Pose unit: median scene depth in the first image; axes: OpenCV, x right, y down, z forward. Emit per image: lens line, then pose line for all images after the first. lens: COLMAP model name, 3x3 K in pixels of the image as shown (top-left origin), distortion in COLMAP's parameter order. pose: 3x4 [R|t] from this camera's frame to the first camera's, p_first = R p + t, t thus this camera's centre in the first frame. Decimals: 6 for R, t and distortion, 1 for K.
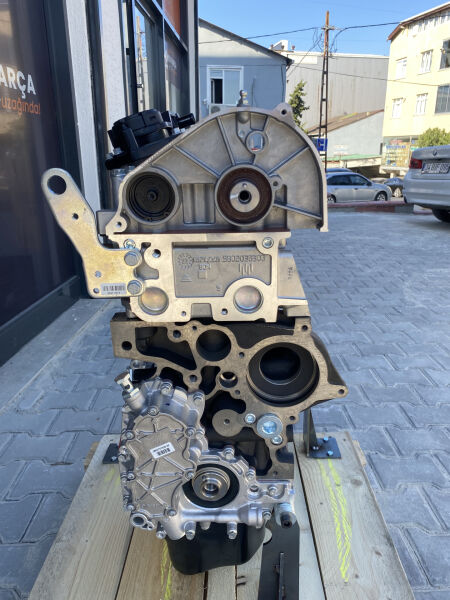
lens RADIAL K [[463.8, 0, 230.2], [0, 463.8, 303.2], [0, 0, 1]] dist [0.010771, -0.021012]
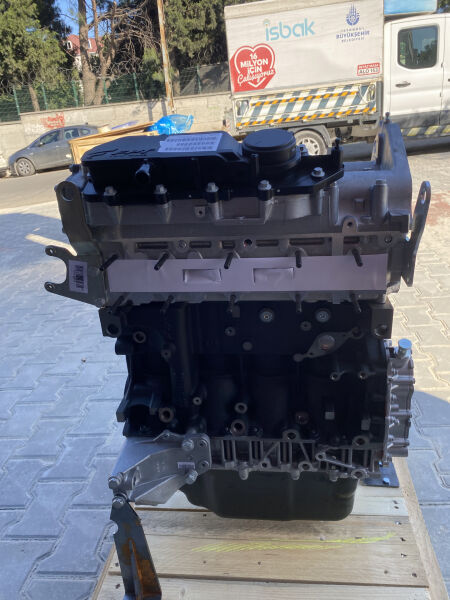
lens RADIAL K [[463.8, 0, 223.2], [0, 463.8, 299.5], [0, 0, 1]] dist [0.010771, -0.021012]
pose [[0.115514, -0.379871, 0.917799, -0.320382], [0.402556, 0.862607, 0.306362, -0.120316], [-0.908078, 0.334076, 0.252563, 0.254769]]
